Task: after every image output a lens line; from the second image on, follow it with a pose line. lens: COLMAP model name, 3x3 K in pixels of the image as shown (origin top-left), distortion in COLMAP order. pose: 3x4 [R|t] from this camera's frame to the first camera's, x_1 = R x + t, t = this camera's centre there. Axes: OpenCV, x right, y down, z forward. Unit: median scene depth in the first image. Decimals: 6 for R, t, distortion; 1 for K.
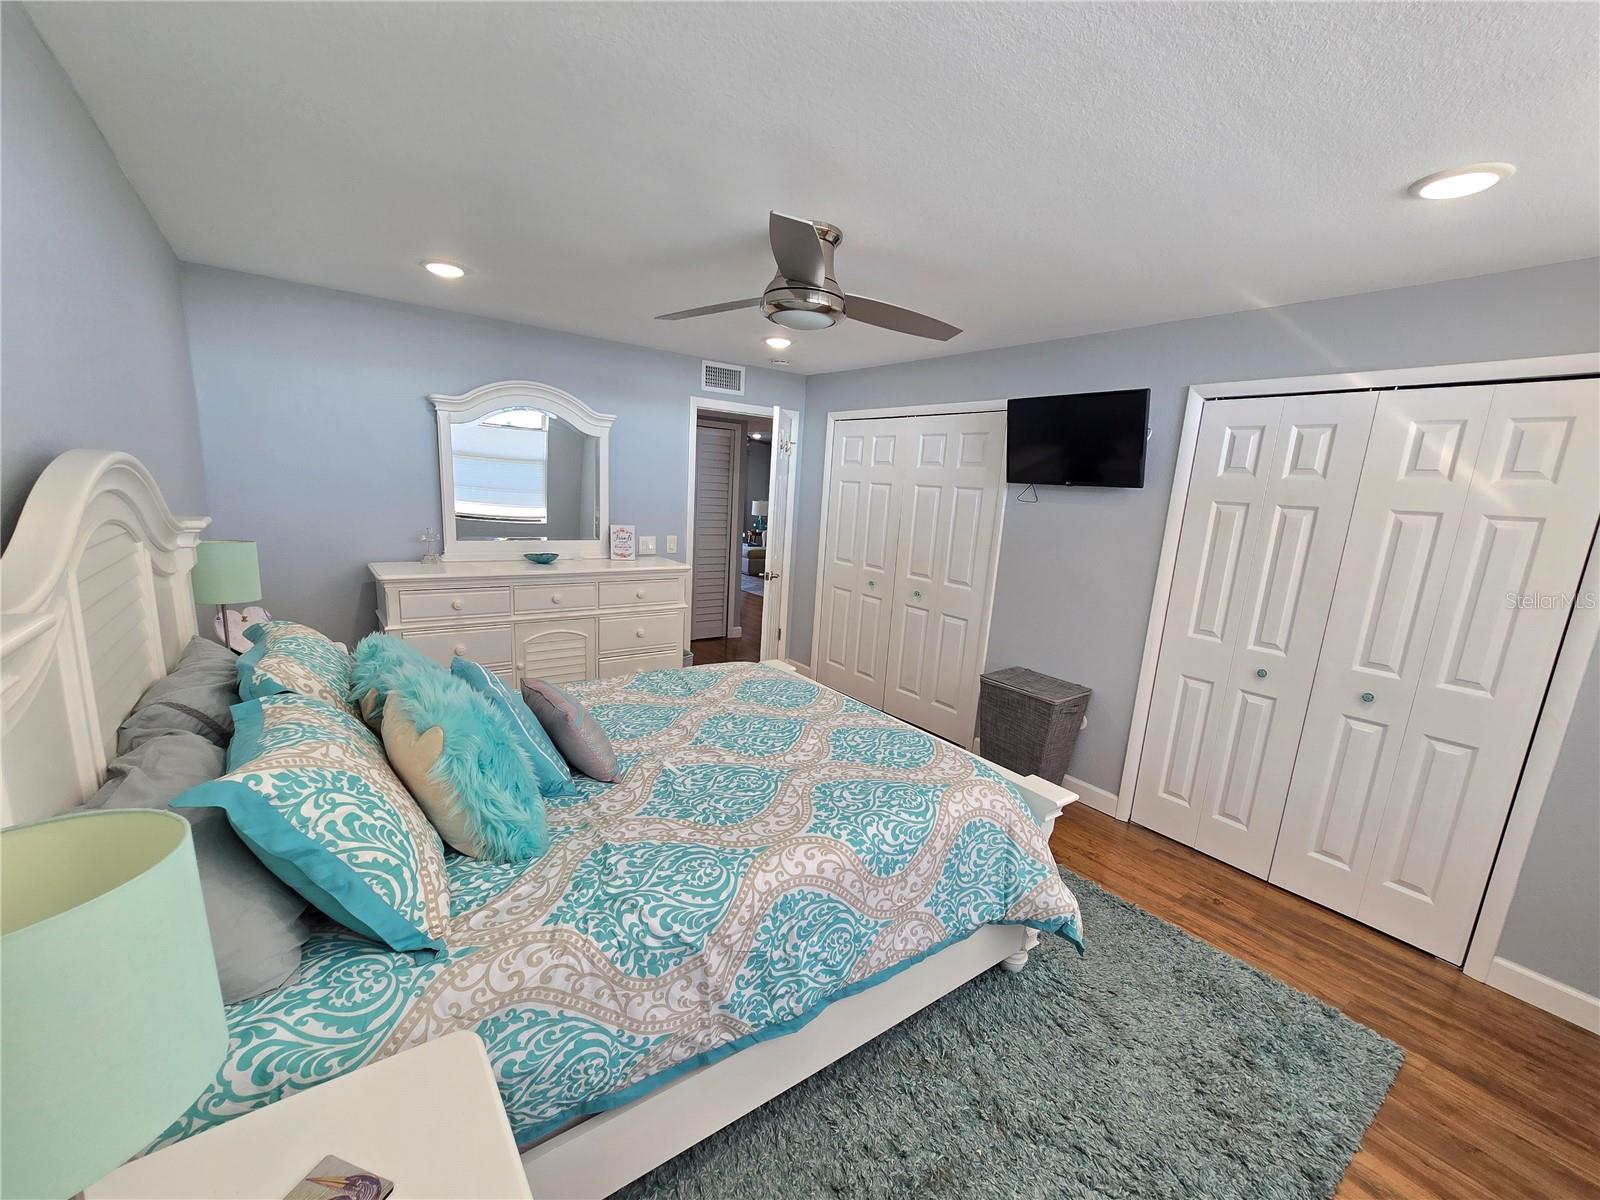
lens RADIAL K [[661.8, 0, 792.1], [0, 661.8, 613.7], [0, 0, 1]] dist [-0.009766, 0.002436]
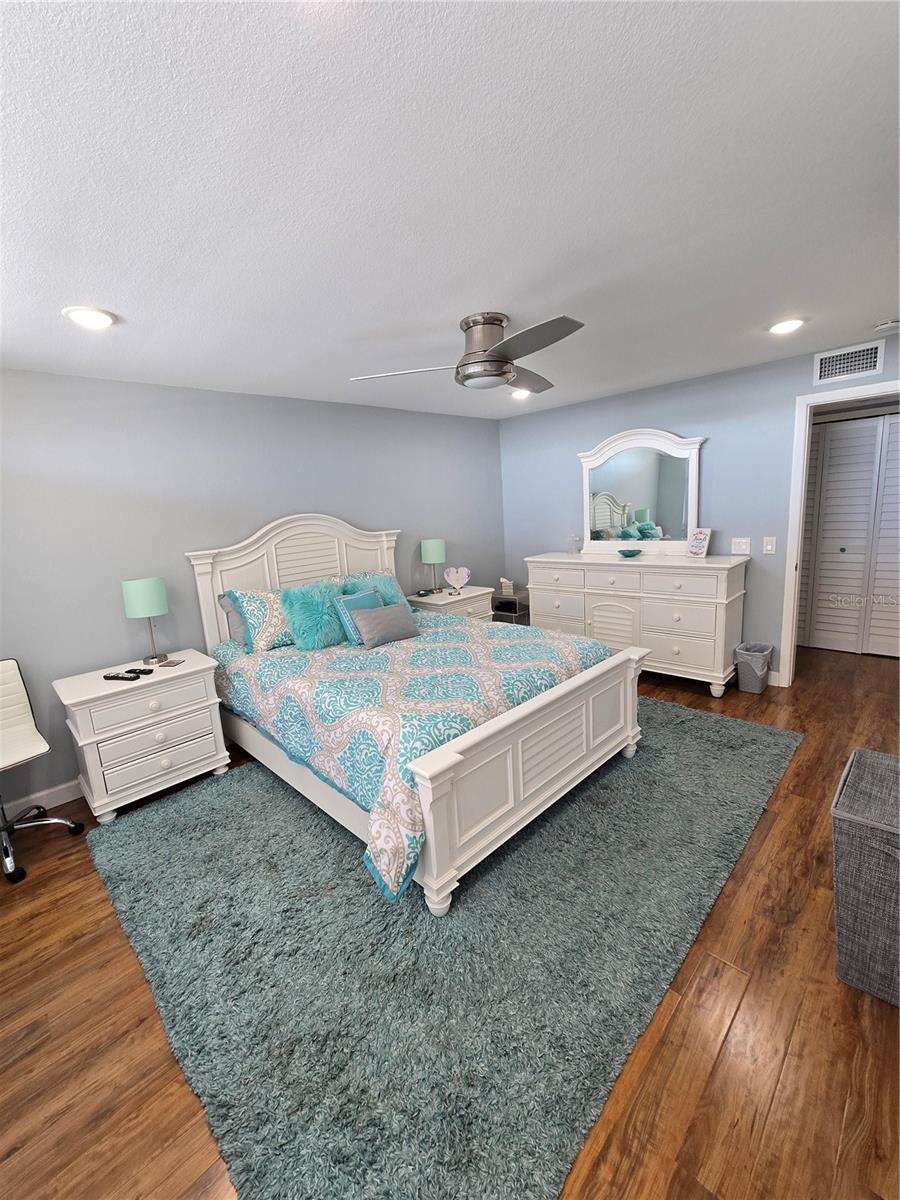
lens RADIAL K [[496.3, 0, 437.0], [0, 496.3, 595.7], [0, 0, 1]] dist [-0.009766, 0.002436]
pose [[0.125849, 0.111813, -0.985728, 0.610690], [-0.119028, 0.988152, 0.096892, -0.046531], [0.984883, 0.105135, 0.137667, 0.448085]]
